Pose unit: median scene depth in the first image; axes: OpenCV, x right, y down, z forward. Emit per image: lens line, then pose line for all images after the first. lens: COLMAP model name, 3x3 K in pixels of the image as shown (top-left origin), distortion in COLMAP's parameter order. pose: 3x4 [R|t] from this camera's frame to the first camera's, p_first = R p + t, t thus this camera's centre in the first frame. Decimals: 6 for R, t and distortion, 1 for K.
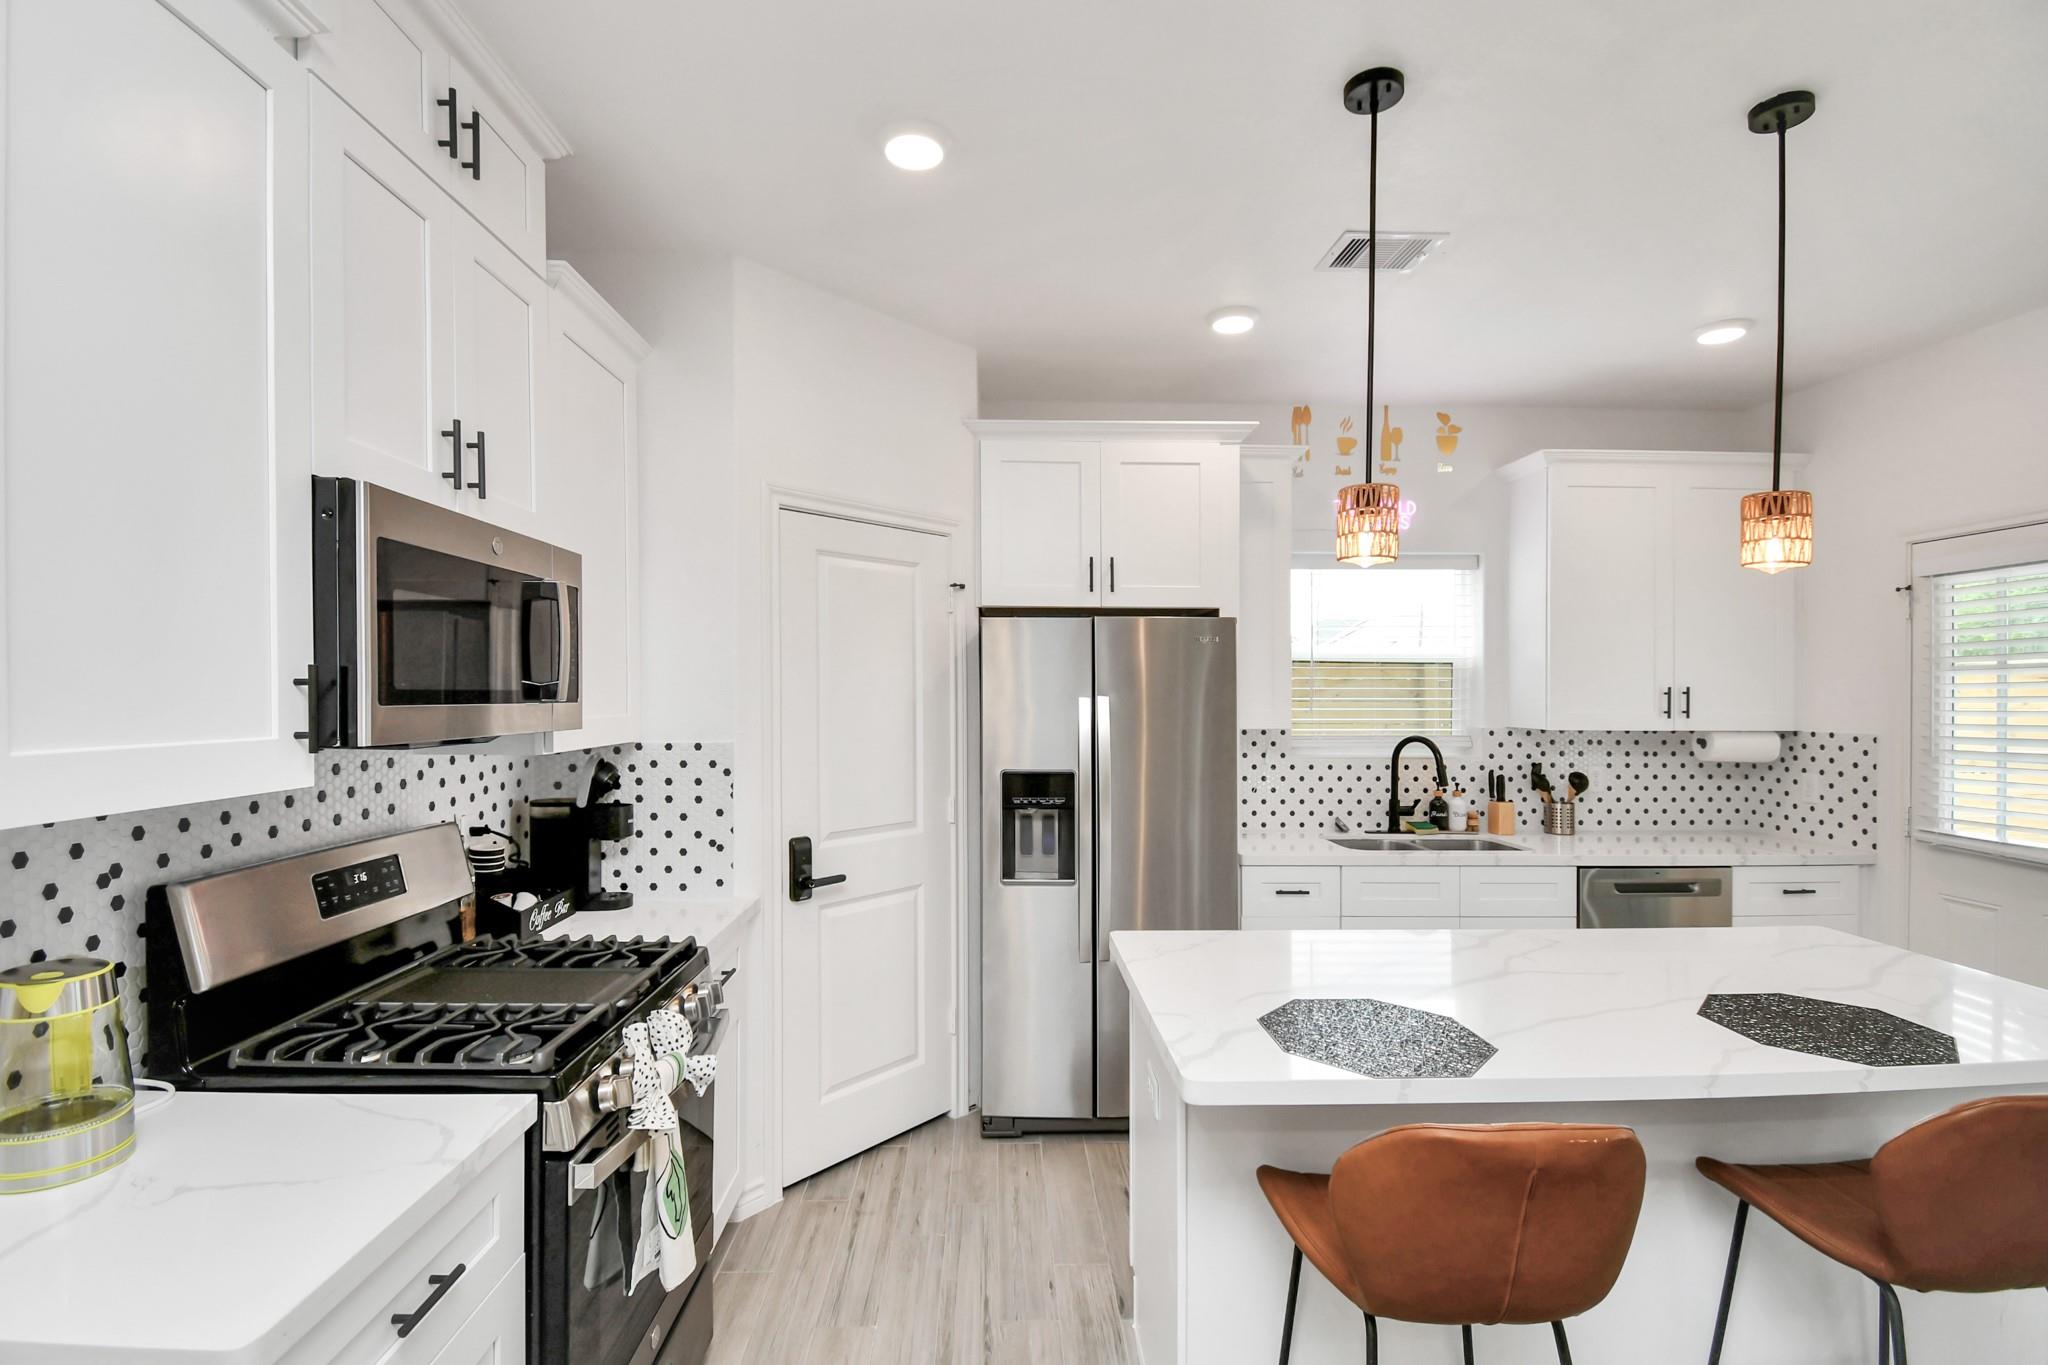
lens RADIAL K [[958.7, 0, 1024.0], [0, 958.7, 682.5], [0, 0, 1]] dist [0.020825, -0.028826]
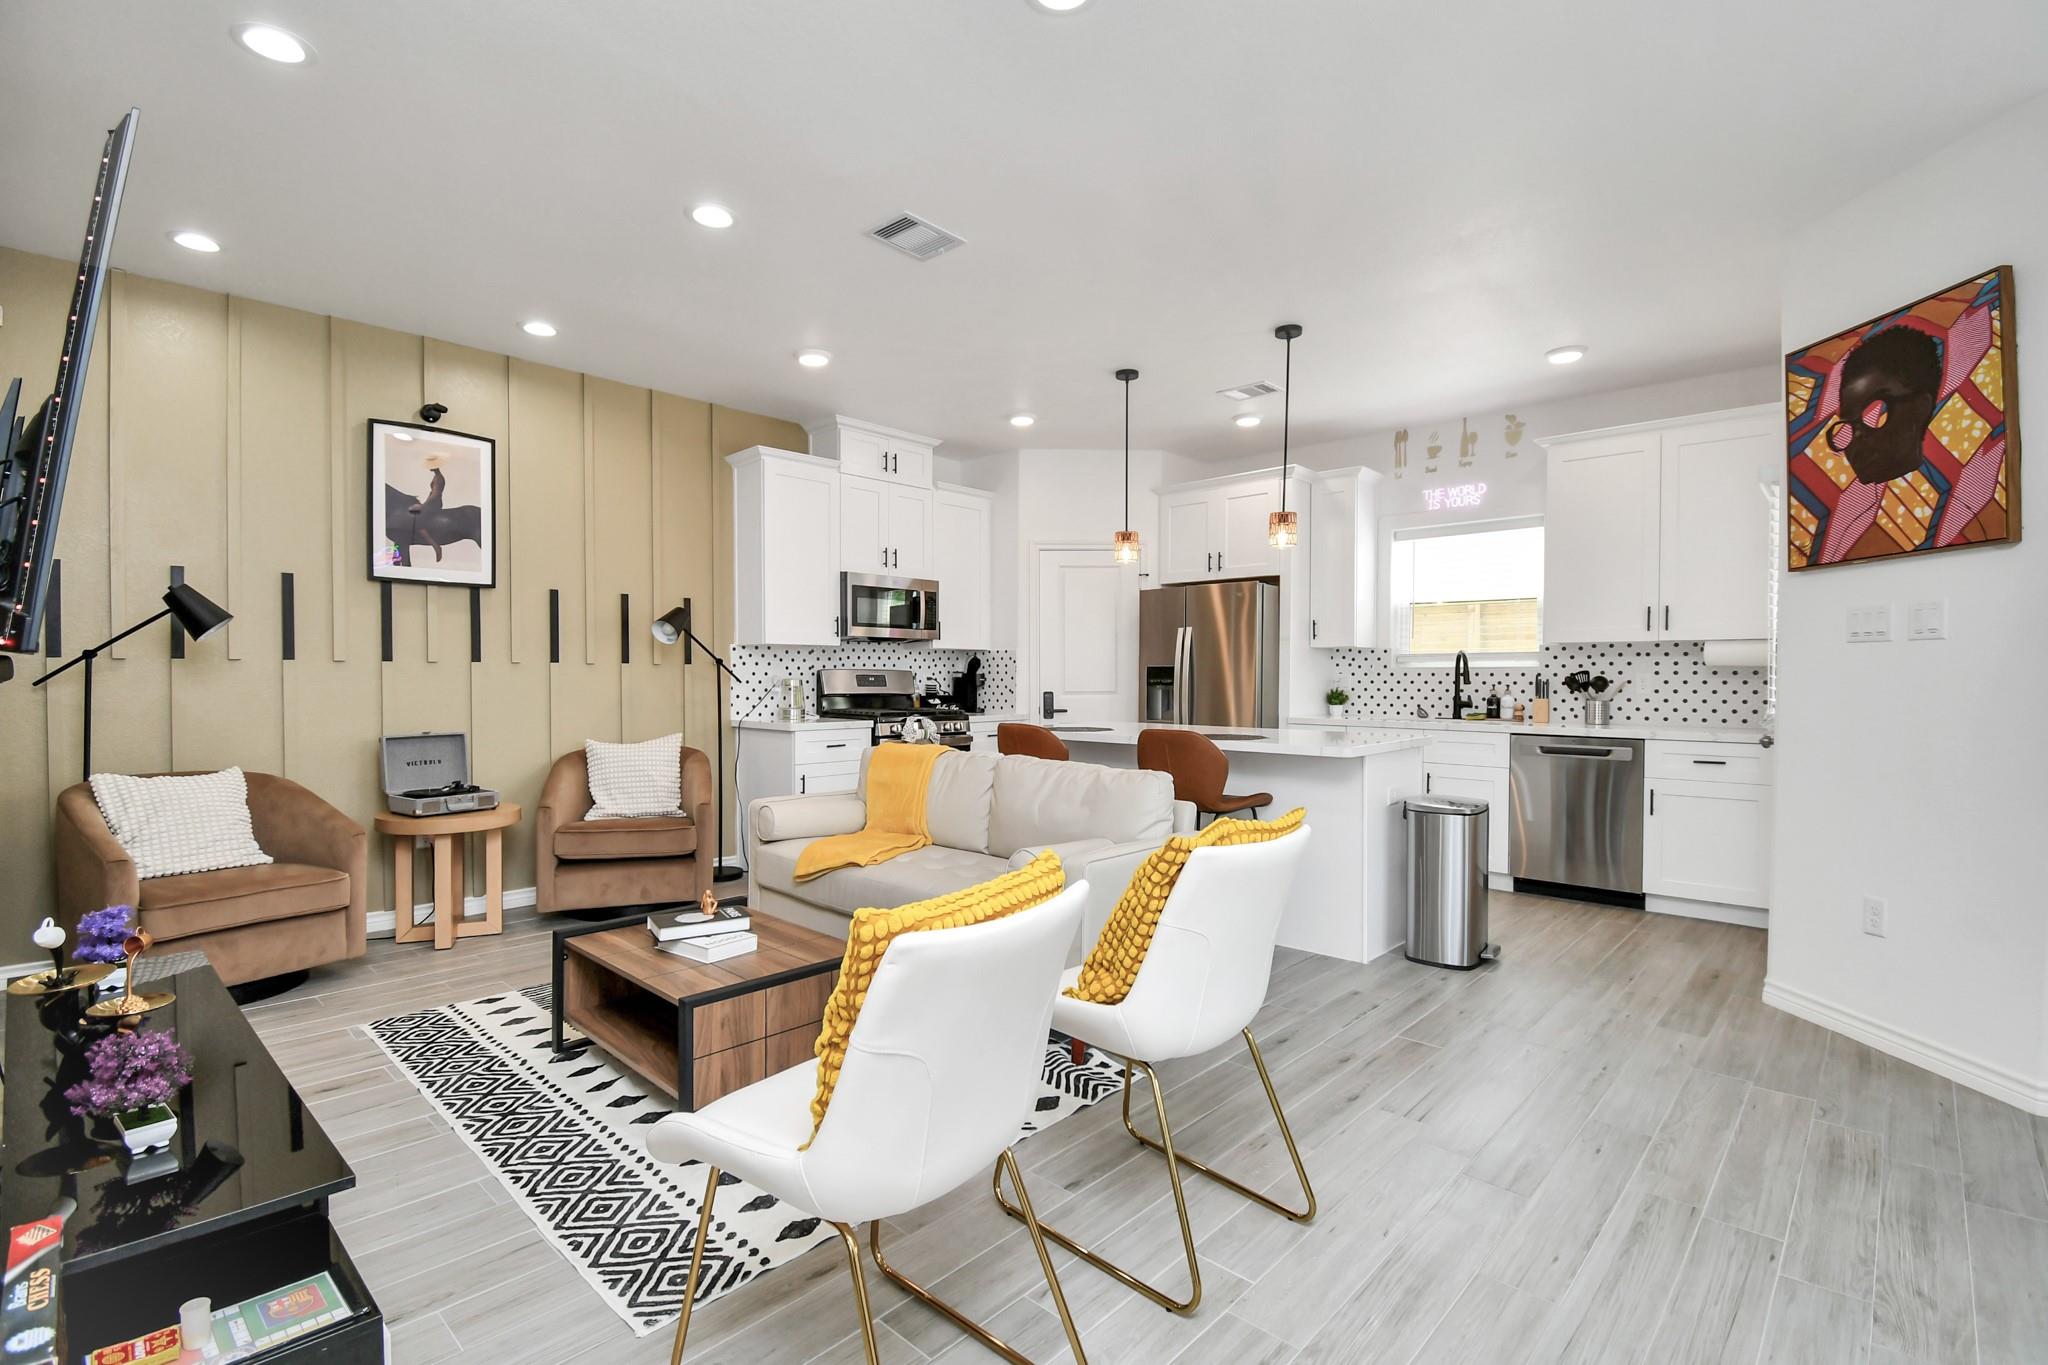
lens RADIAL K [[950.8, 0, 1031.9], [0, 950.8, 685.9], [0, 0, 1]] dist [0.011061, -0.001450]
pose [[0.725139, 0.014264, -0.688455, 1.368176], [0.003271, 0.999703, 0.024158, 0.093841], [0.688595, -0.019770, 0.724877, -0.719544]]
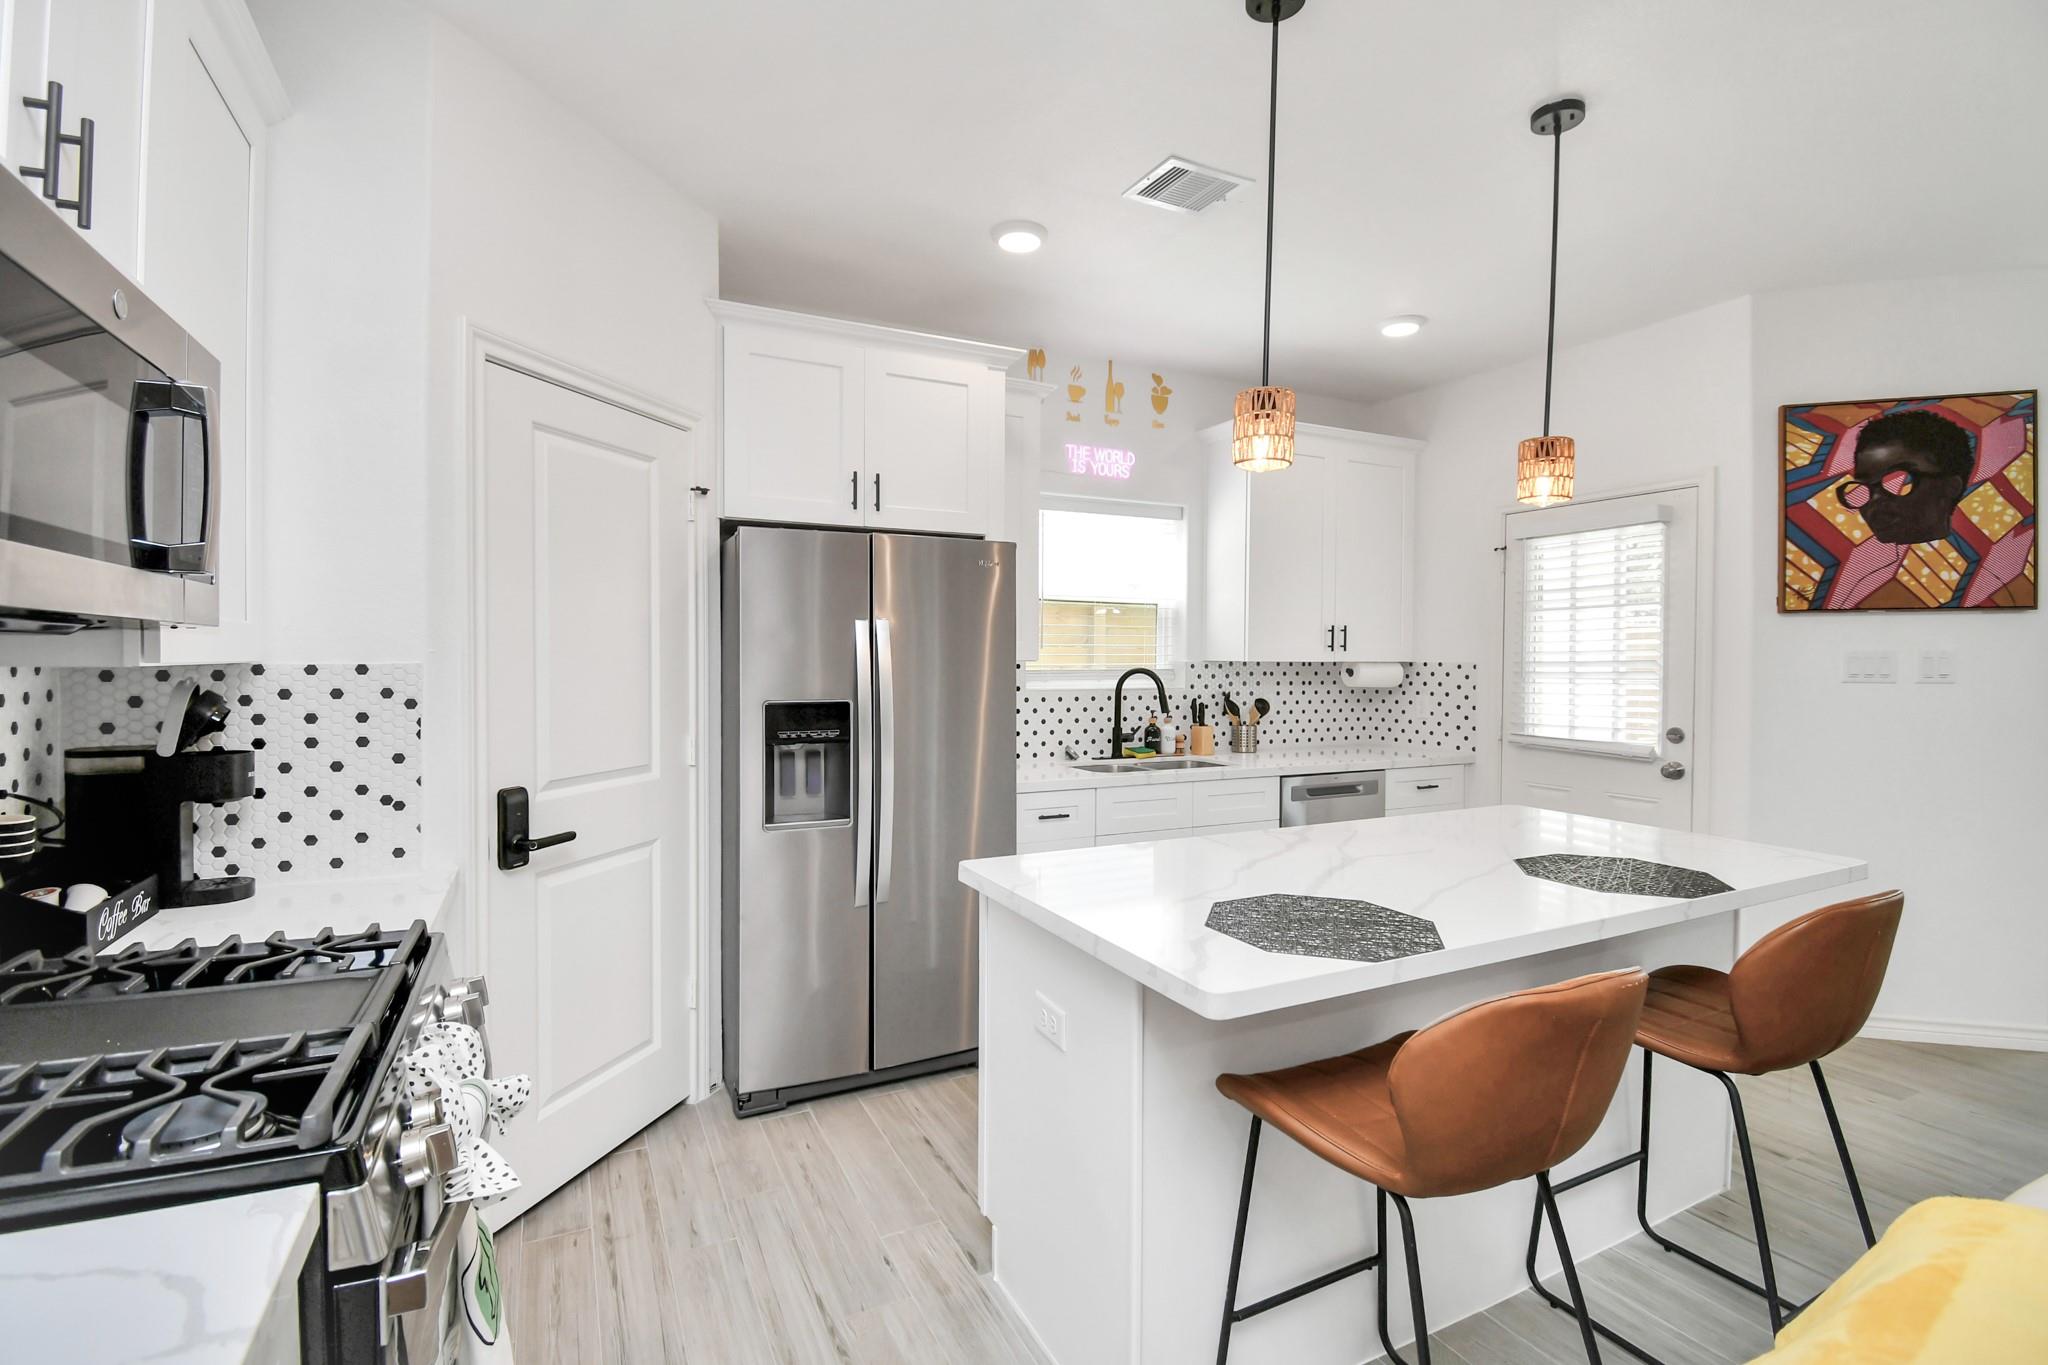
lens RADIAL K [[906.4, 0, 1029.3], [0, 906.4, 669.8], [0, 0, 1]] dist [0.017367, -0.019597]
pose [[0.901028, 0.002032, 0.433756, -0.176472], [-0.011853, 0.999731, 0.019939, 0.045734], [-0.433598, -0.023107, 0.900810, 0.152982]]
